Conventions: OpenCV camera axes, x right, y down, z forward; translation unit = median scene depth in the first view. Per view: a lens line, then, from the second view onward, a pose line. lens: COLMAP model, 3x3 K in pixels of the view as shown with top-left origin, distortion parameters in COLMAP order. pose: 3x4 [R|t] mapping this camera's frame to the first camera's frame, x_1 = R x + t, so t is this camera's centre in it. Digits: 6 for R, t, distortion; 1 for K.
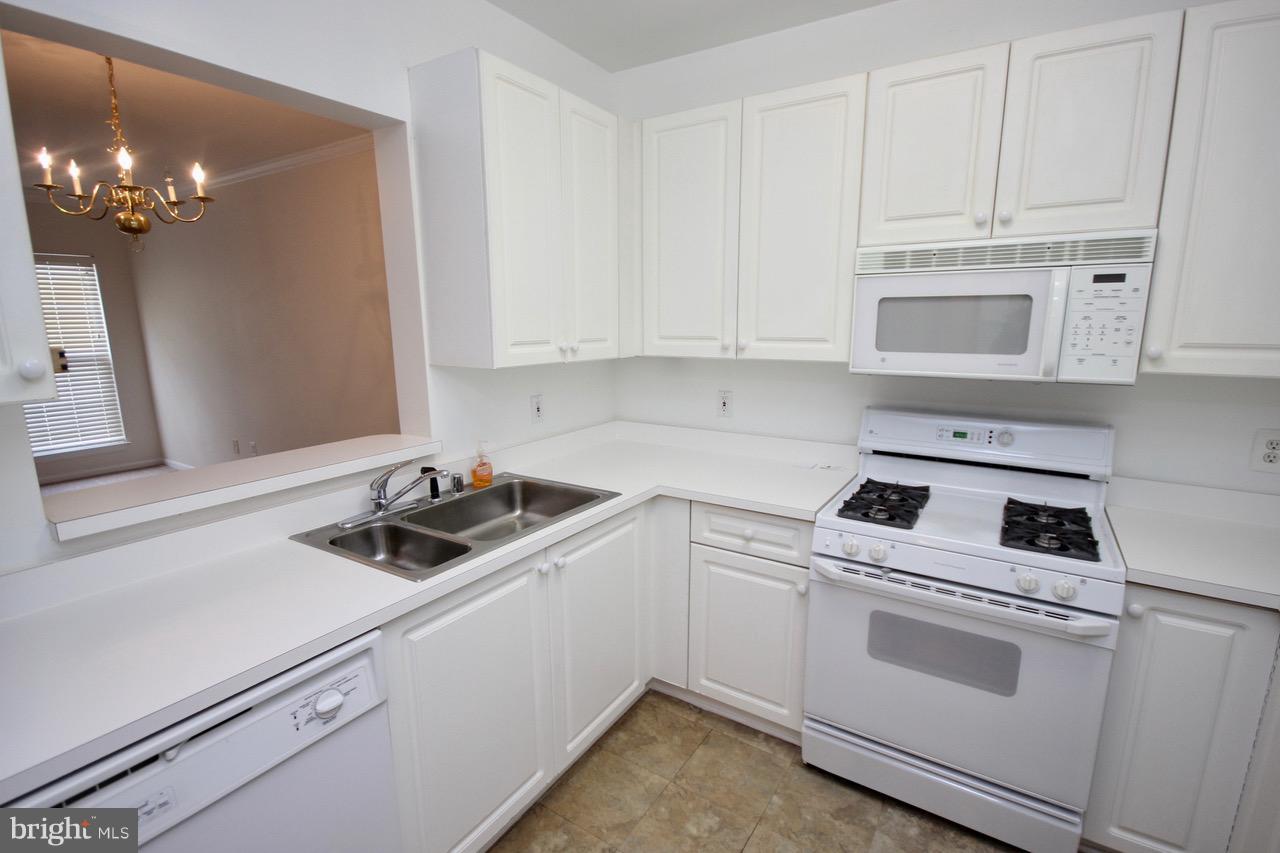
lens RADIAL K [[599.4, 0, 640.3], [0, 599.4, 432.5], [0, 0, 1]] dist [0.002683, -0.000296]
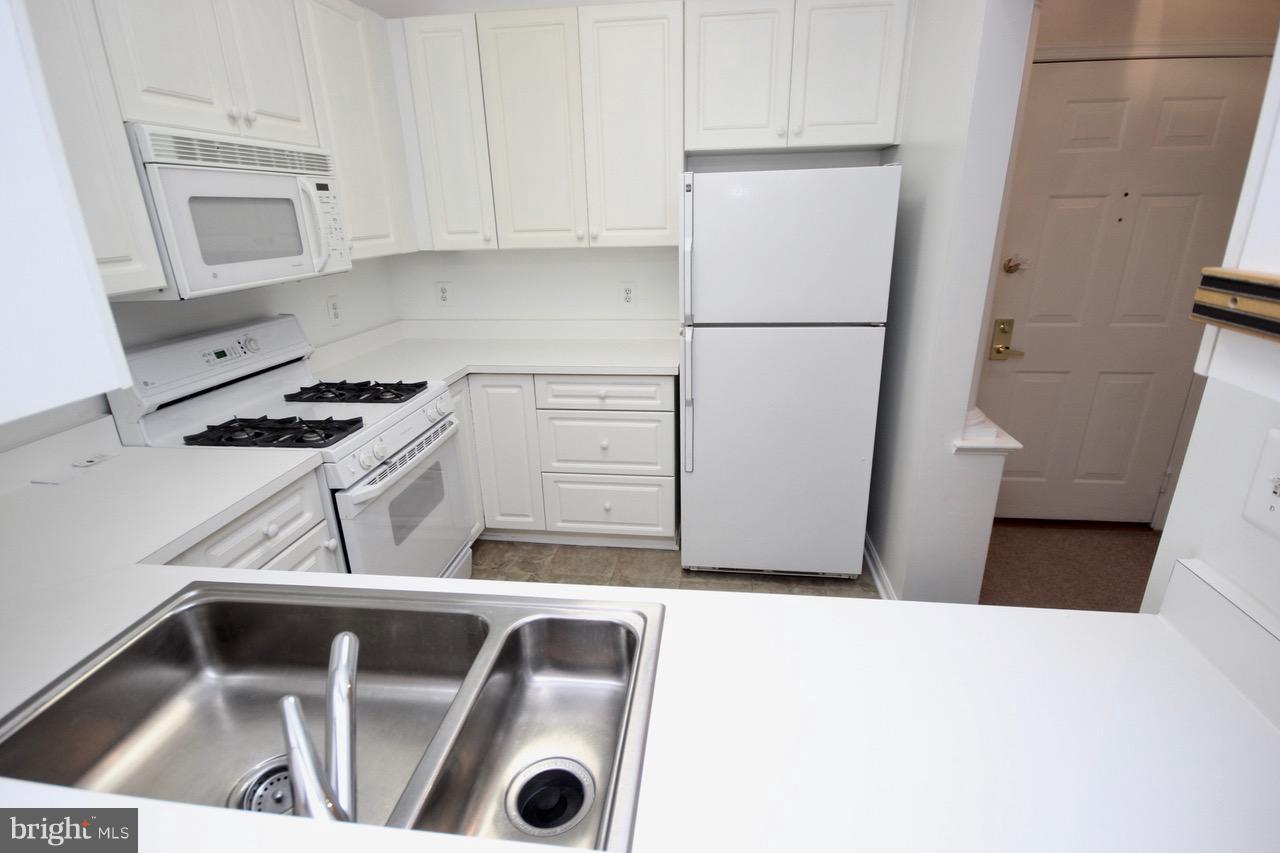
lens RADIAL K [[624.3, 0, 639.2], [0, 624.3, 435.6], [0, 0, 1]] dist [0.002210, 0.000294]
pose [[-0.426506, -0.295083, 0.854996, -0.689843], [0.195769, 0.892761, 0.405774, -0.170175], [-0.883044, 0.340447, -0.322999, 0.894411]]
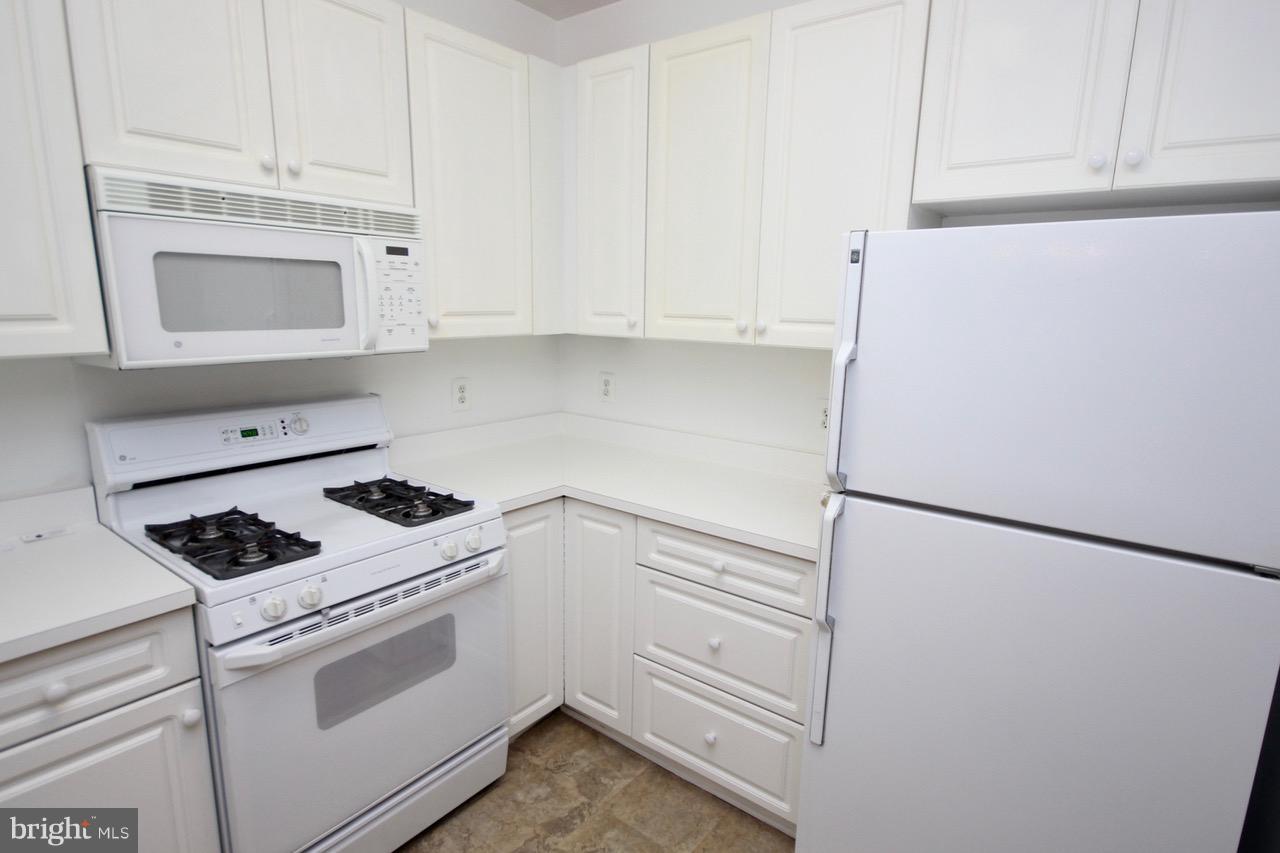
lens RADIAL K [[665.7, 0, 640.1], [0, 665.7, 435.2], [0, 0, 1]] dist [0.001014, 0.001493]
pose [[0.086654, -0.193787, 0.977209, -0.330322], [0.170432, 0.969322, 0.177109, -0.070217], [-0.981552, 0.151200, 0.117023, 0.440235]]
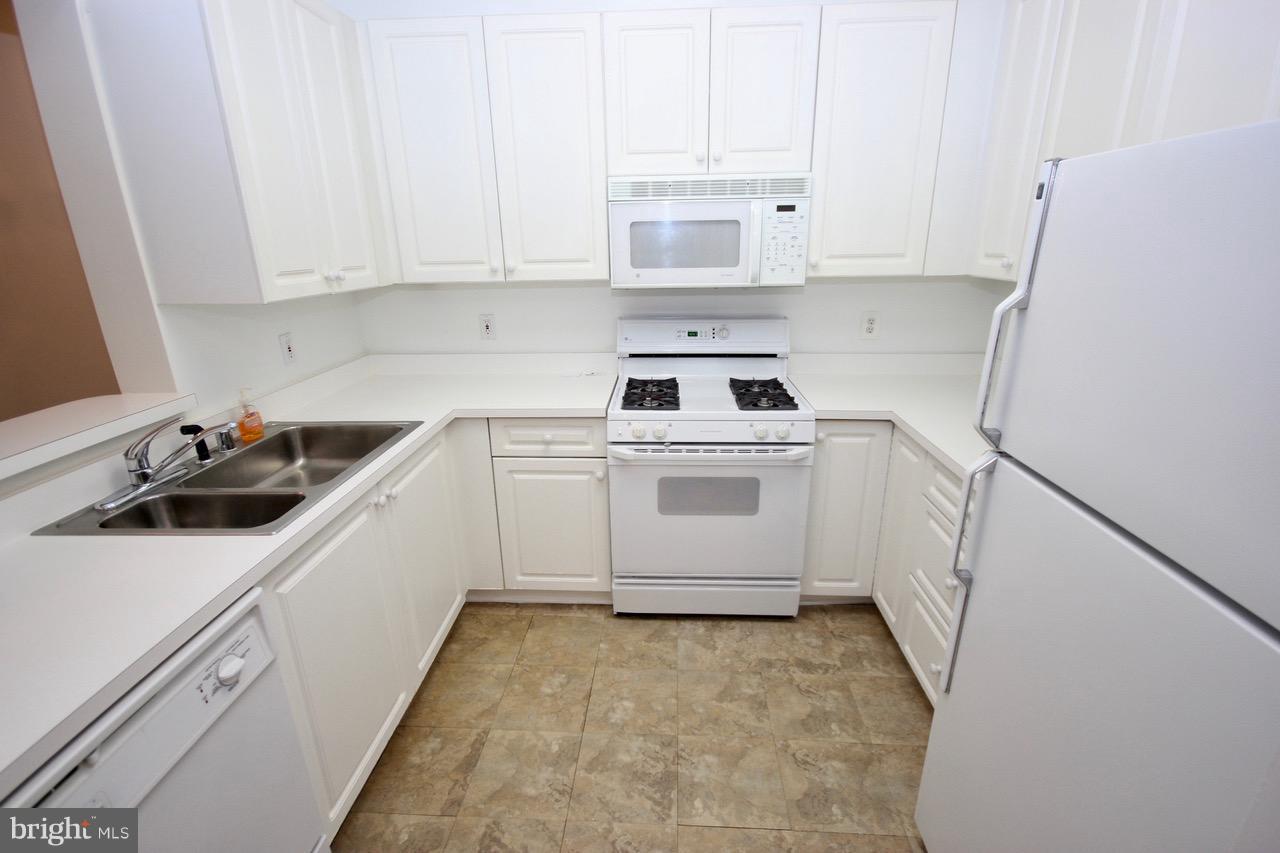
lens RADIAL K [[590.2, 0, 643.9], [0, 590.2, 431.3], [0, 0, 1]] dist [-0.001061, 0.000355]
pose [[0.864513, -0.165242, 0.474671, -0.208083], [0.106664, 0.983217, 0.148010, 0.011601], [-0.491162, -0.077326, 0.867629, -0.054579]]
